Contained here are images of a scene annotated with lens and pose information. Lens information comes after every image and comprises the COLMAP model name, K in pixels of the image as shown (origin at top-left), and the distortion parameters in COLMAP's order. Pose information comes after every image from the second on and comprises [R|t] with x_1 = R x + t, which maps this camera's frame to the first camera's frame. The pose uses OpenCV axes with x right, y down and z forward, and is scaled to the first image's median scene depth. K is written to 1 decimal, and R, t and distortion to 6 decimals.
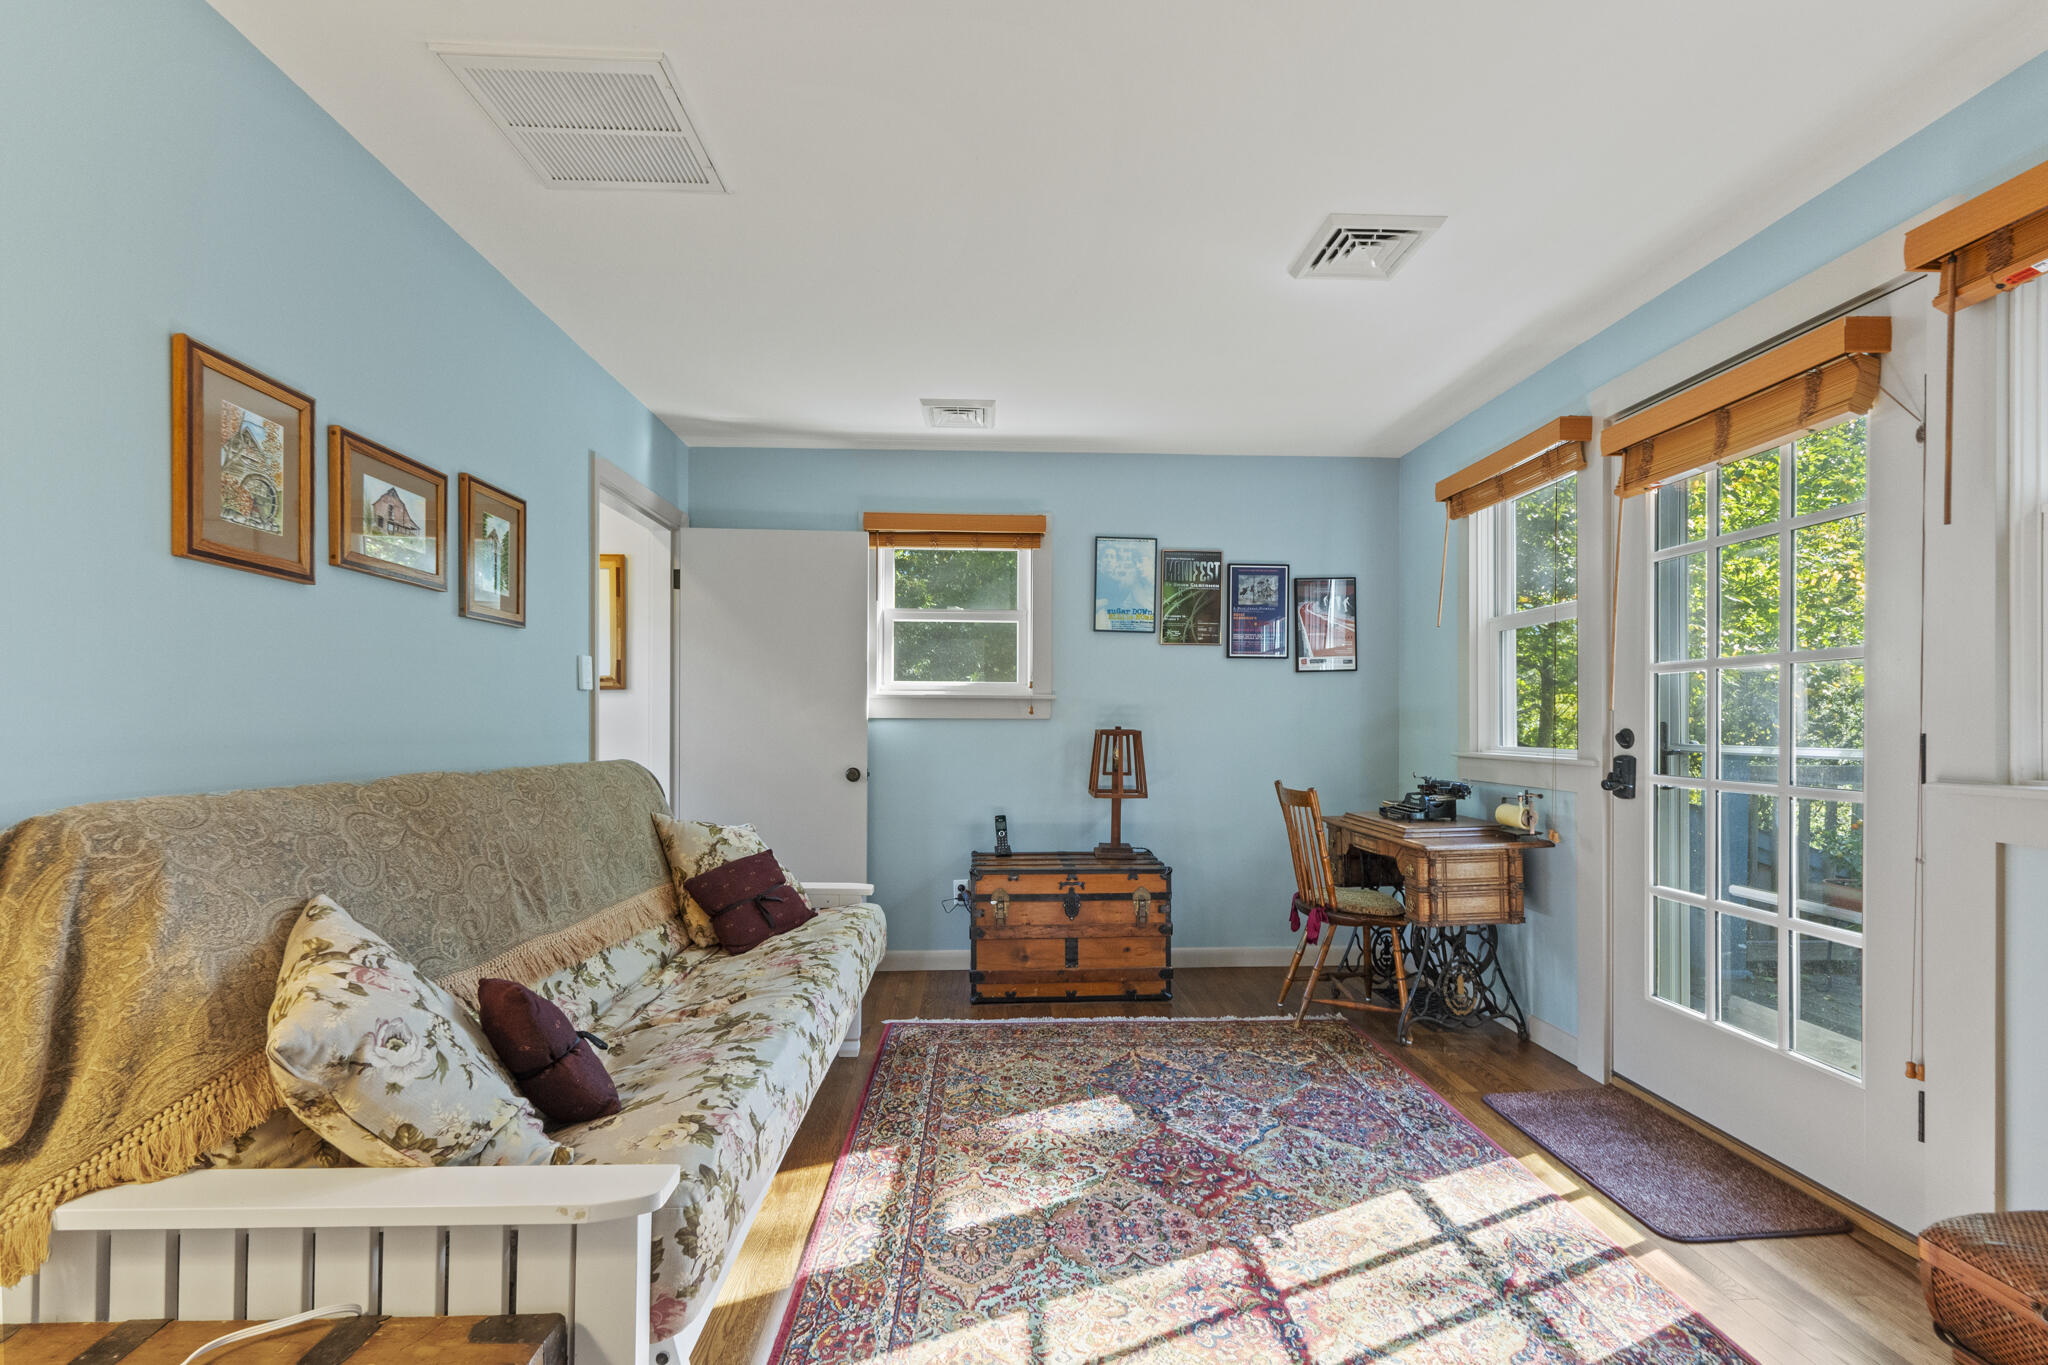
lens RADIAL K [[875.1, 0, 1020.1], [0, 875.1, 723.3], [0, 0, 1]] dist [0.006316, 0.000017]
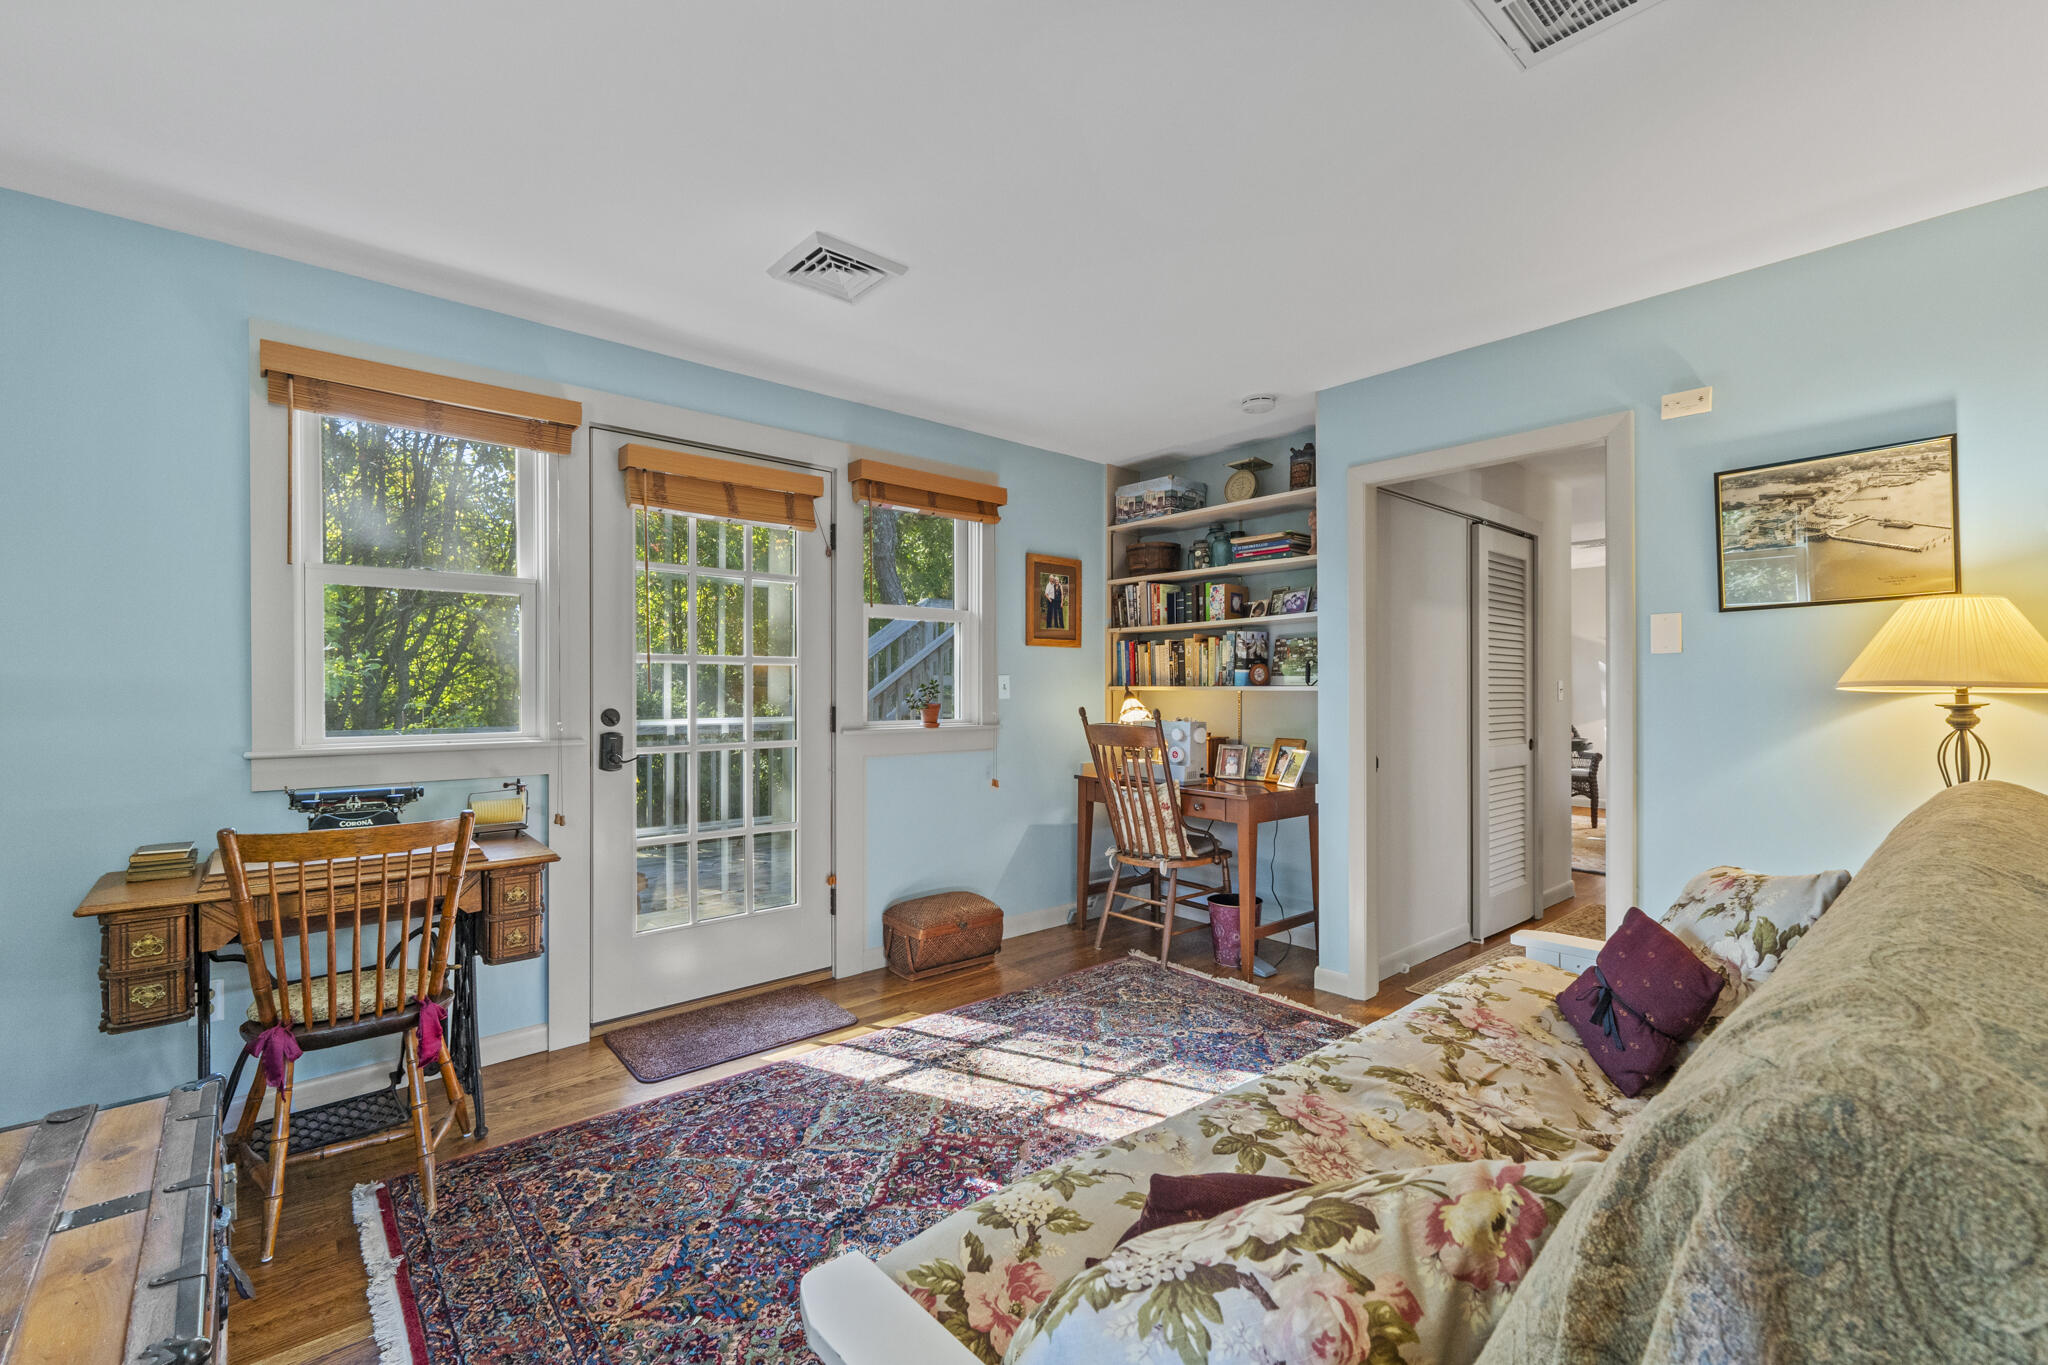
lens RADIAL K [[875.1, 0, 1023.6], [0, 875.1, 685.8], [0, 0, 1]] dist [0.006316, 0.000017]
pose [[-0.633875, 0.002726, 0.773430, -0.591766], [-0.000380, 0.999993, -0.003836, -0.022401], [-0.773435, -0.002725, -0.633870, 1.499492]]
